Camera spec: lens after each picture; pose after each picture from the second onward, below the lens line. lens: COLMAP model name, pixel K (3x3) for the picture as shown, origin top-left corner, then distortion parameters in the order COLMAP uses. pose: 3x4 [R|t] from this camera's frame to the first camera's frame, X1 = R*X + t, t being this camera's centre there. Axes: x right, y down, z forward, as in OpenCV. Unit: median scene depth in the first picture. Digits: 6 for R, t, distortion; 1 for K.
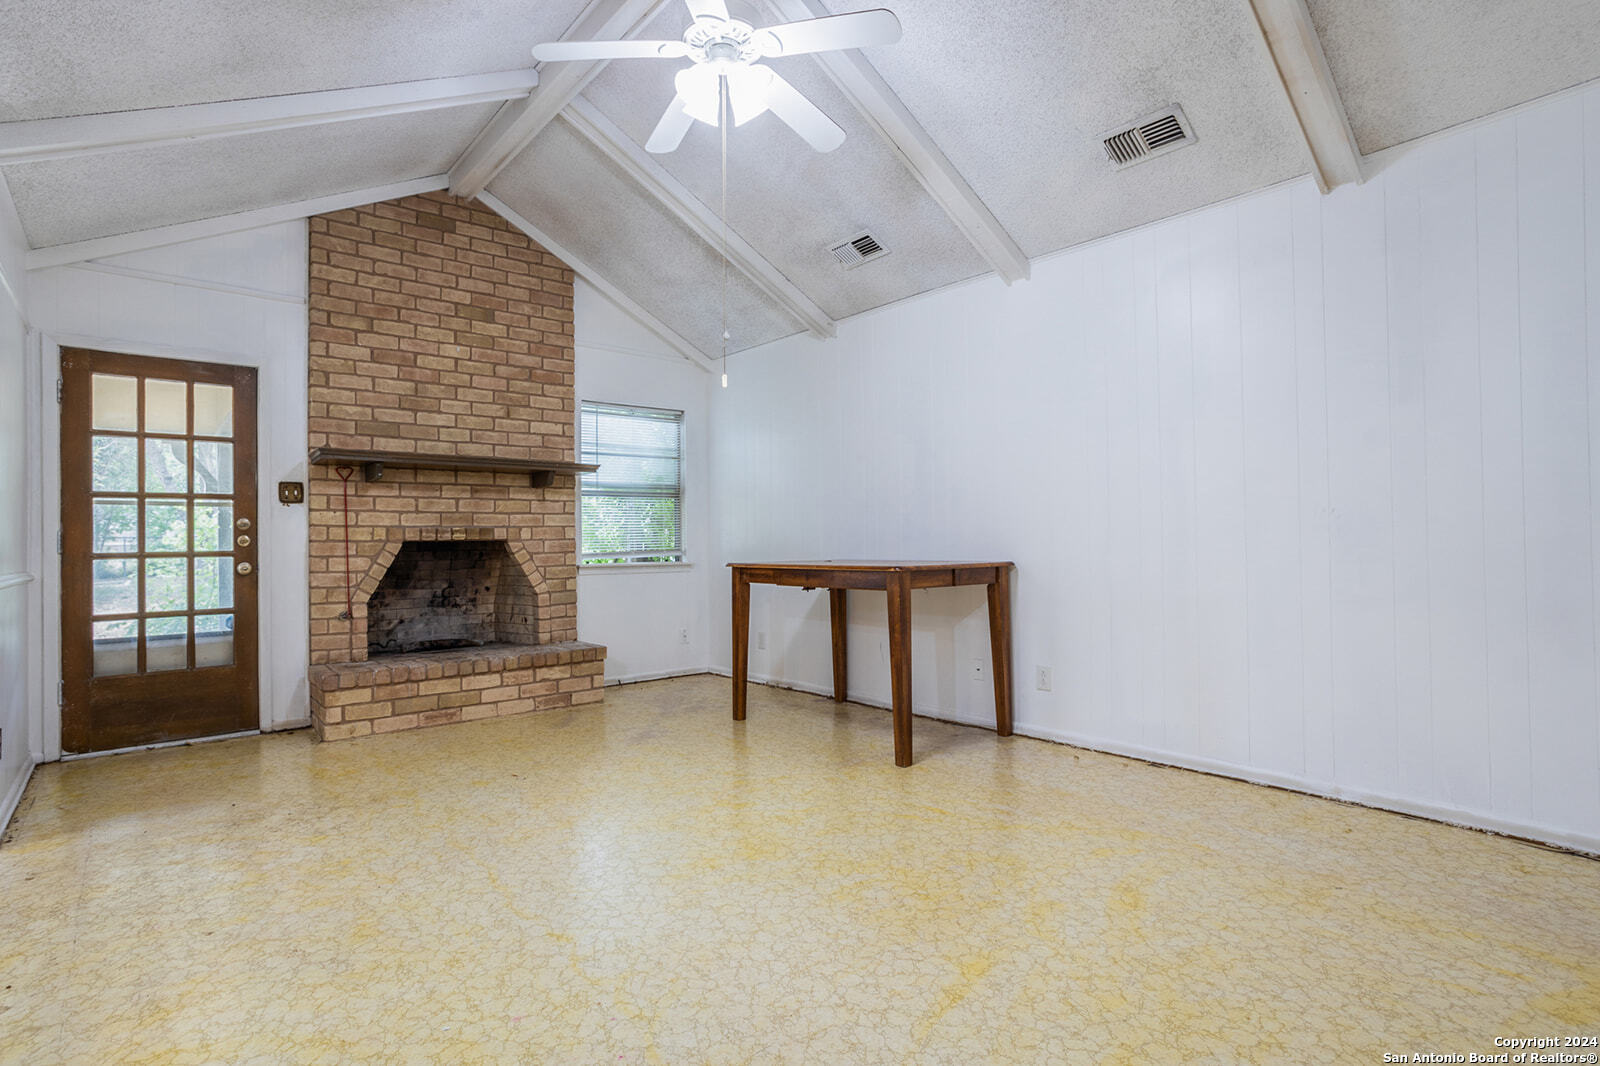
lens RADIAL K [[796.8, 0, 800.0], [0, 796.8, 533.0], [0, 0, 1]] dist [-0.053569, 0.030122]
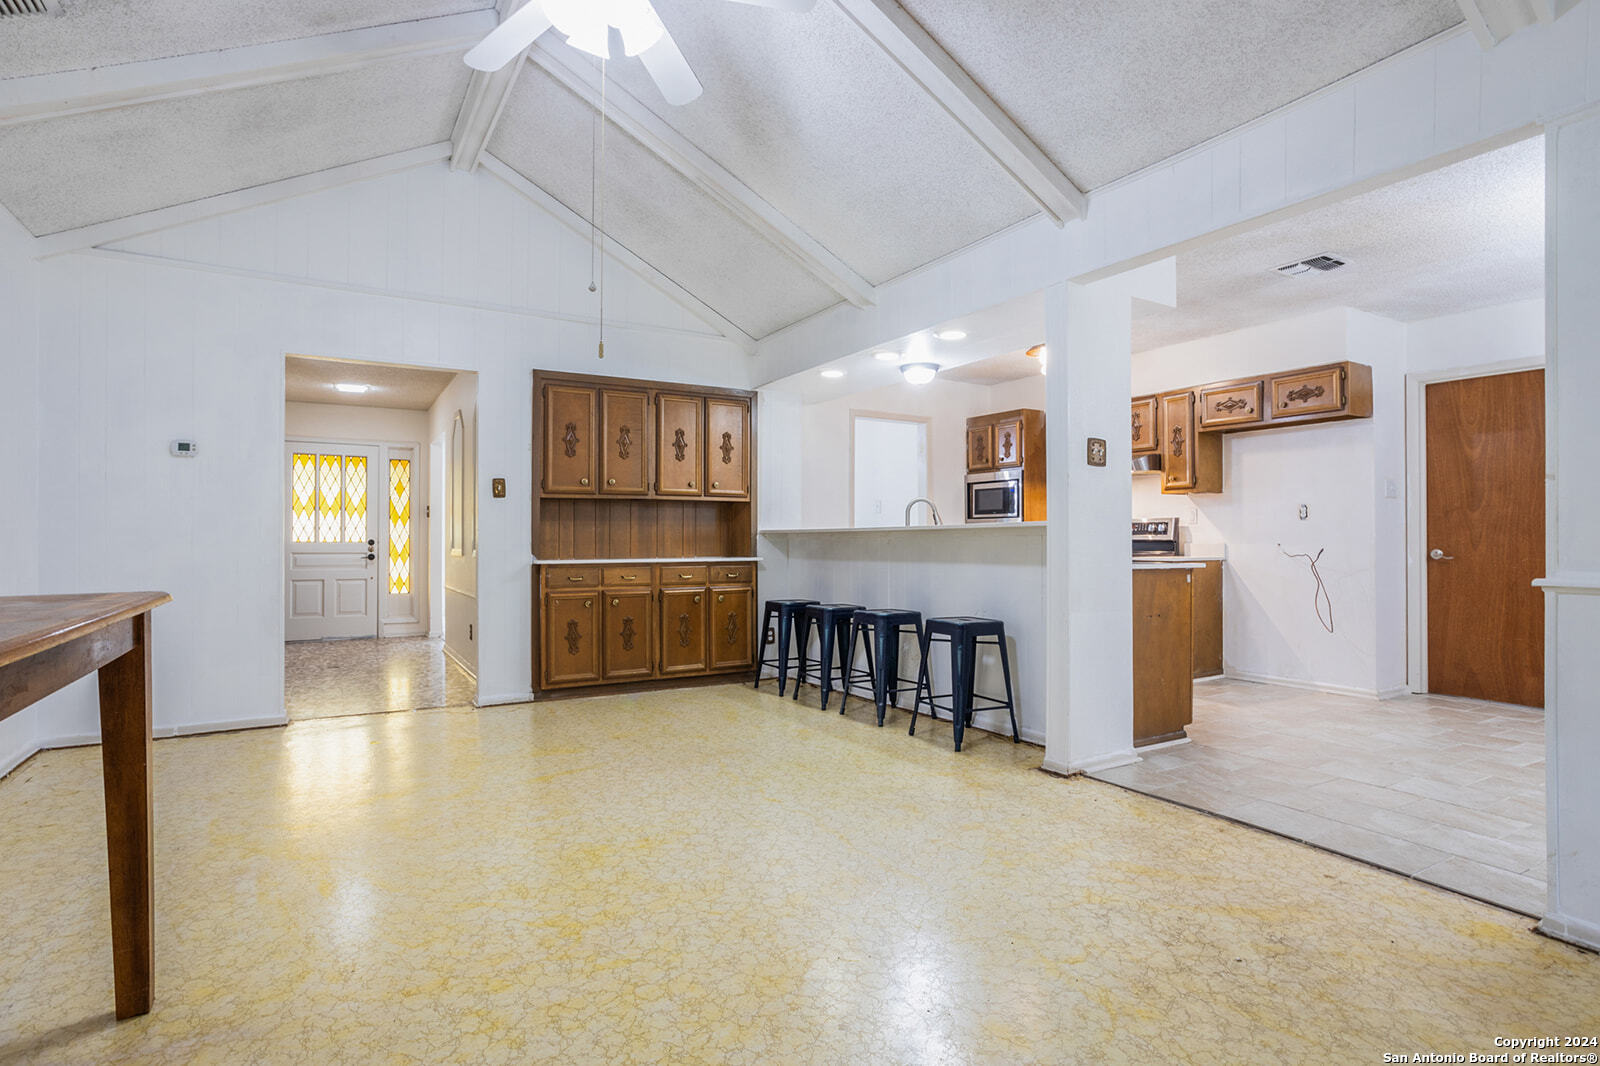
lens RADIAL K [[795.6, 0, 774.9], [0, 795.6, 536.0], [0, 0, 1]] dist [-0.058617, 0.027496]
pose [[-0.980609, 0.014625, 0.195430, -0.264221], [0.012054, 0.999825, -0.014339, 0.014807], [-0.195605, -0.011705, -0.980613, 1.074576]]
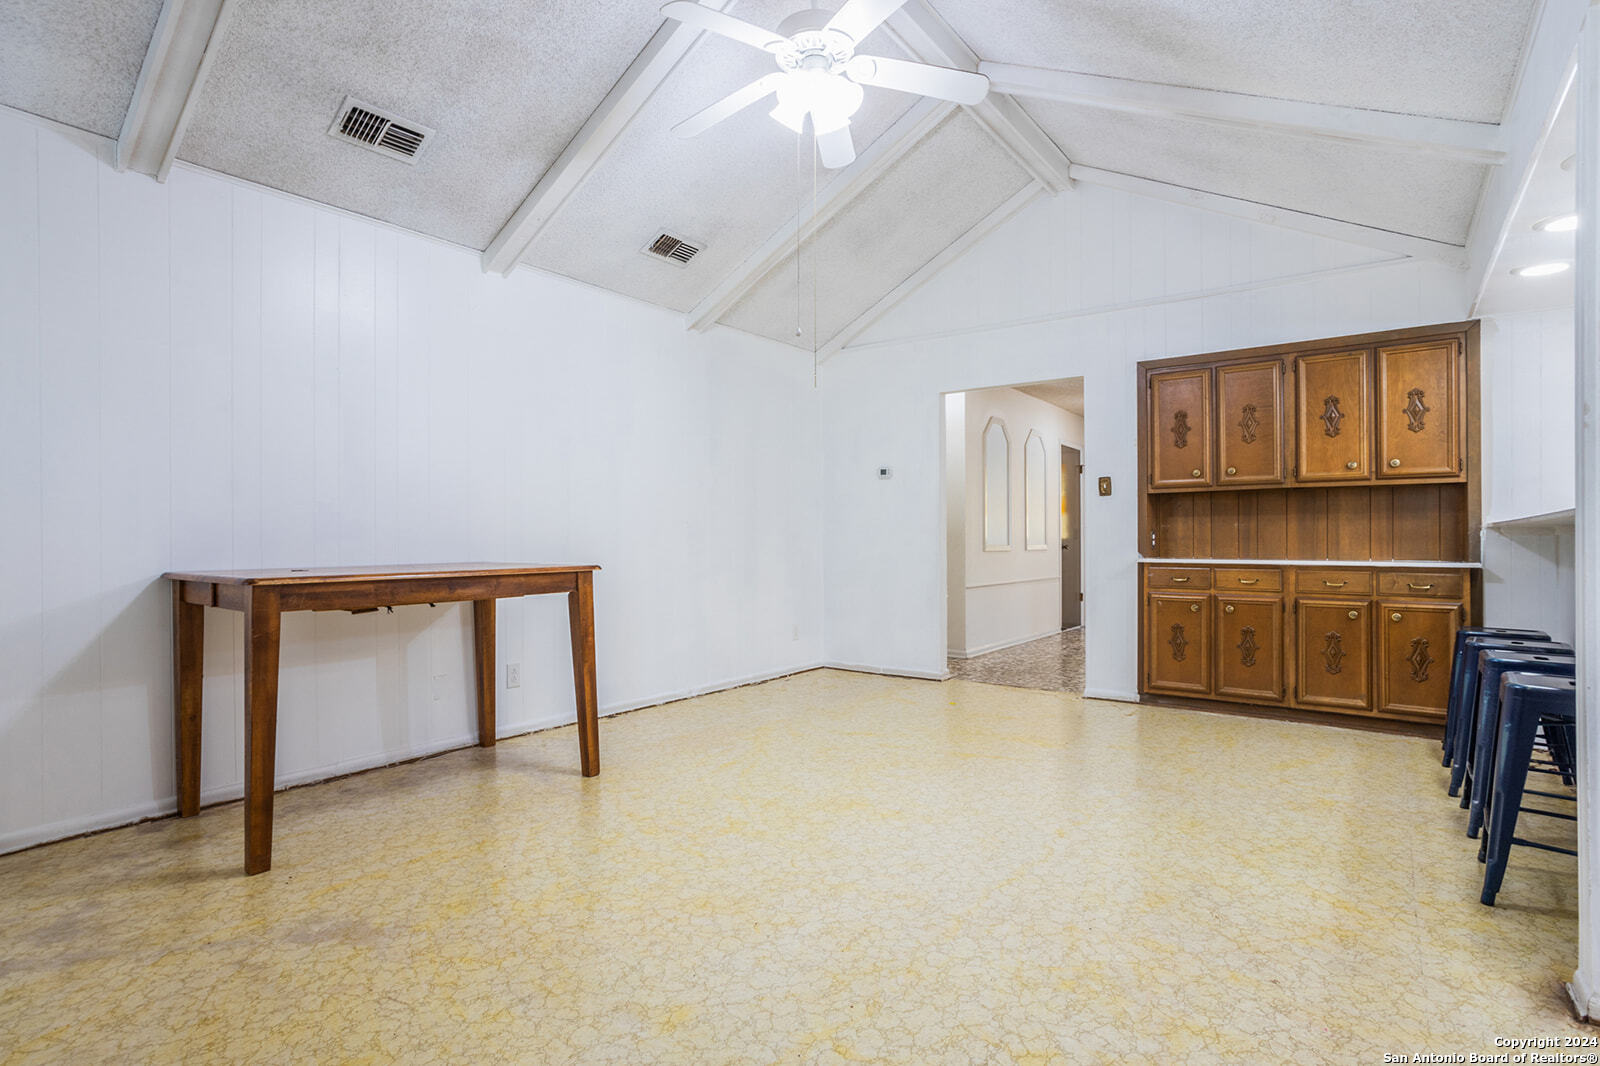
lens RADIAL K [[788.9, 0, 800.0], [0, 788.9, 533.0], [0, 0, 1]] dist [-0.057763, 0.041684]
pose [[-0.212944, 0.018228, 0.976894, -0.650300], [-0.003796, 0.999803, -0.019483, 0.016608], [-0.977057, -0.007857, -0.212833, 0.740995]]
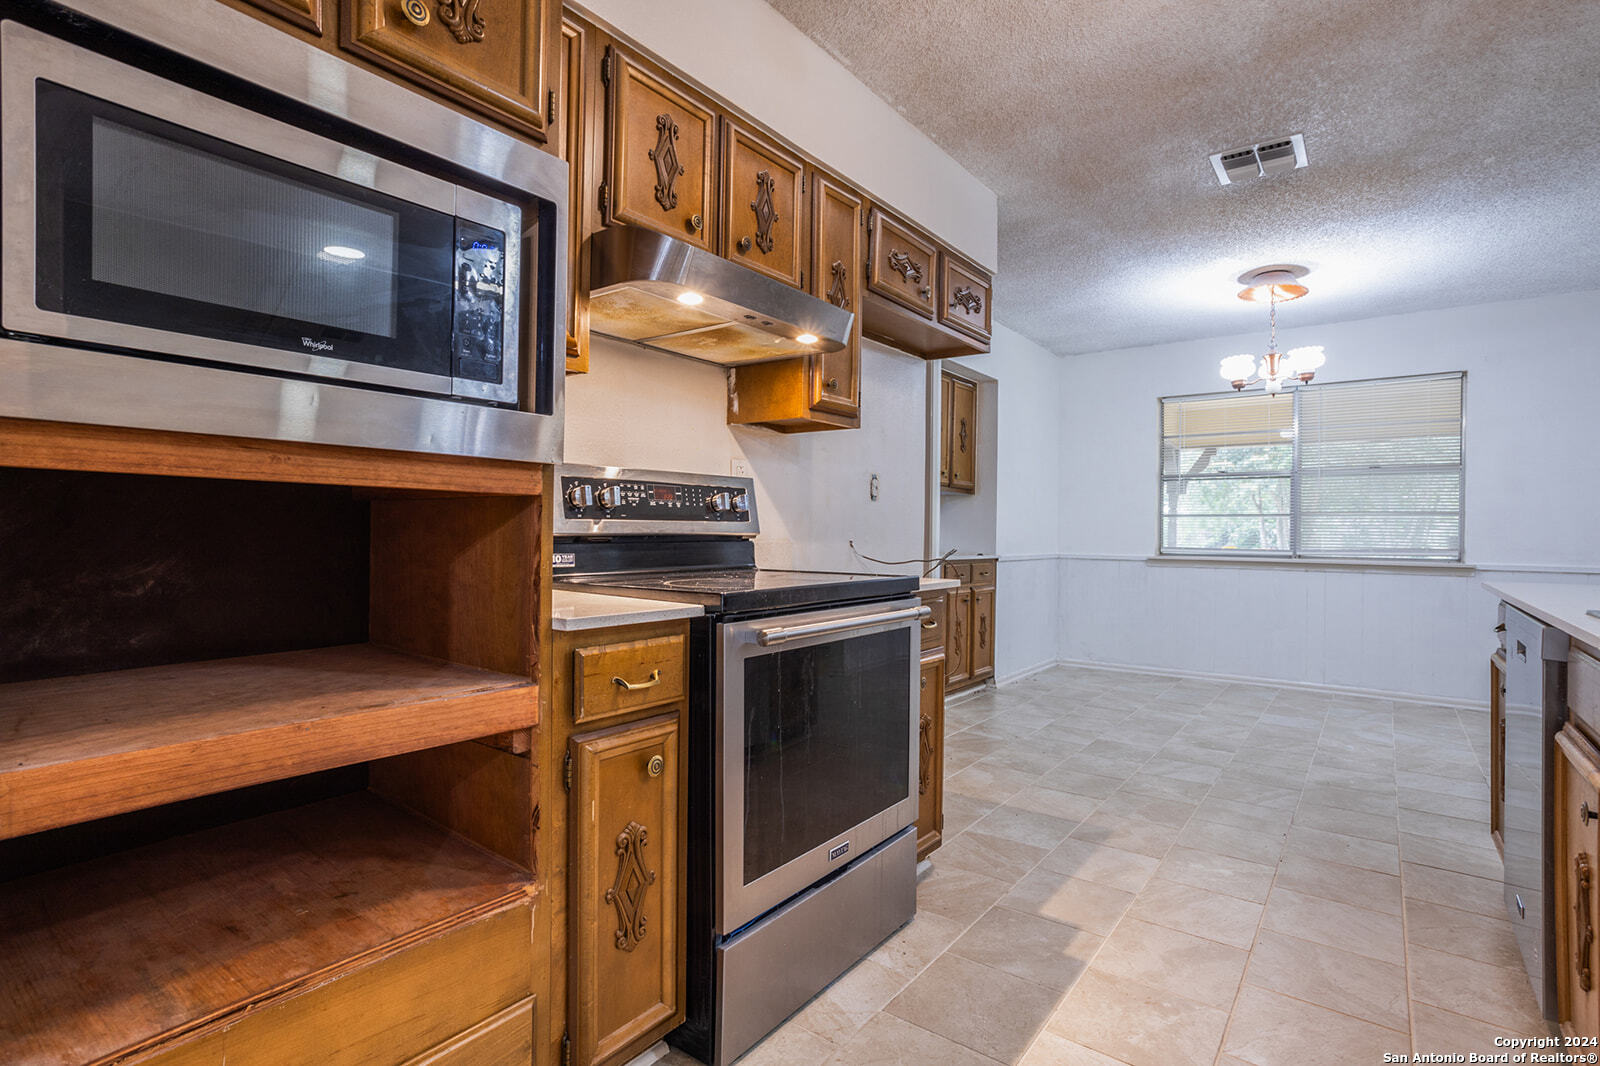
lens RADIAL K [[788.9, 0, 800.0], [0, 788.9, 533.0], [0, 0, 1]] dist [-0.057763, 0.041684]
pose [[0.215329, 0.020850, -0.976319, -0.151422], [-0.008580, 0.999774, 0.019459, -0.001215], [0.976504, 0.004186, 0.215459, -0.387545]]
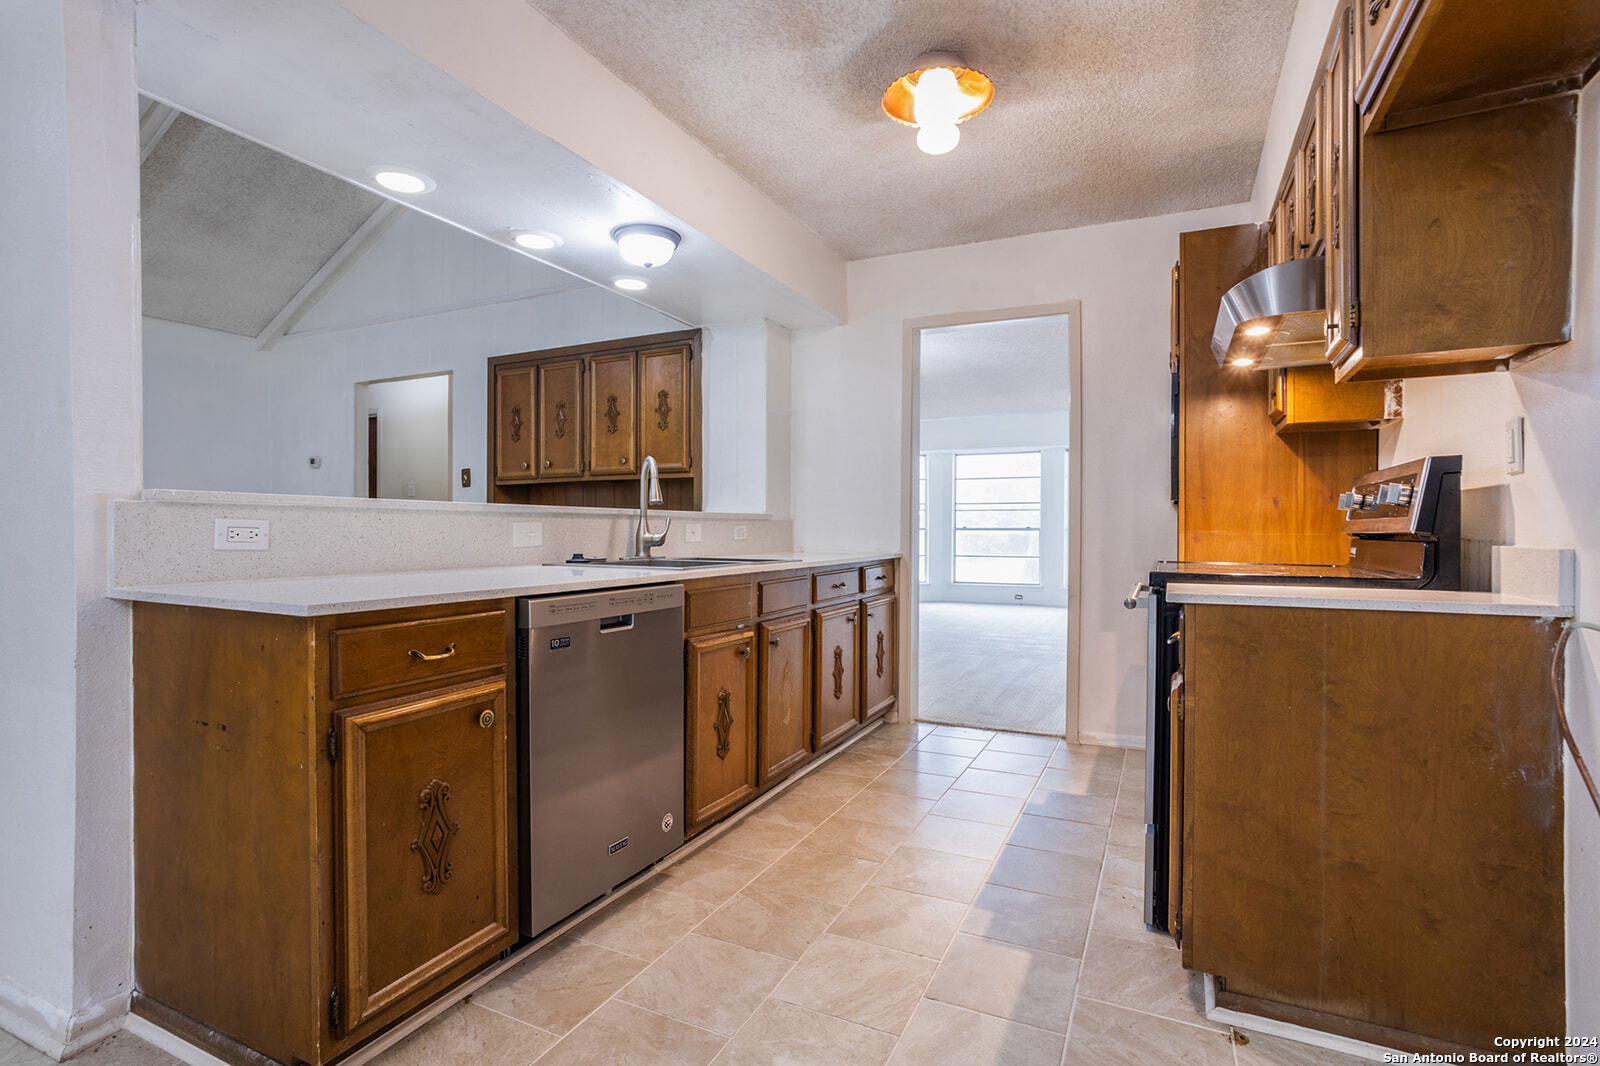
lens RADIAL K [[788.9, 0, 800.0], [0, 788.9, 533.0], [0, 0, 1]] dist [-0.057763, 0.041684]
pose [[-0.407973, 0.004626, 0.912982, -0.881520], [0.000359, 0.999988, -0.004906, 0.012568], [-0.912994, -0.001674, -0.407969, 0.122458]]
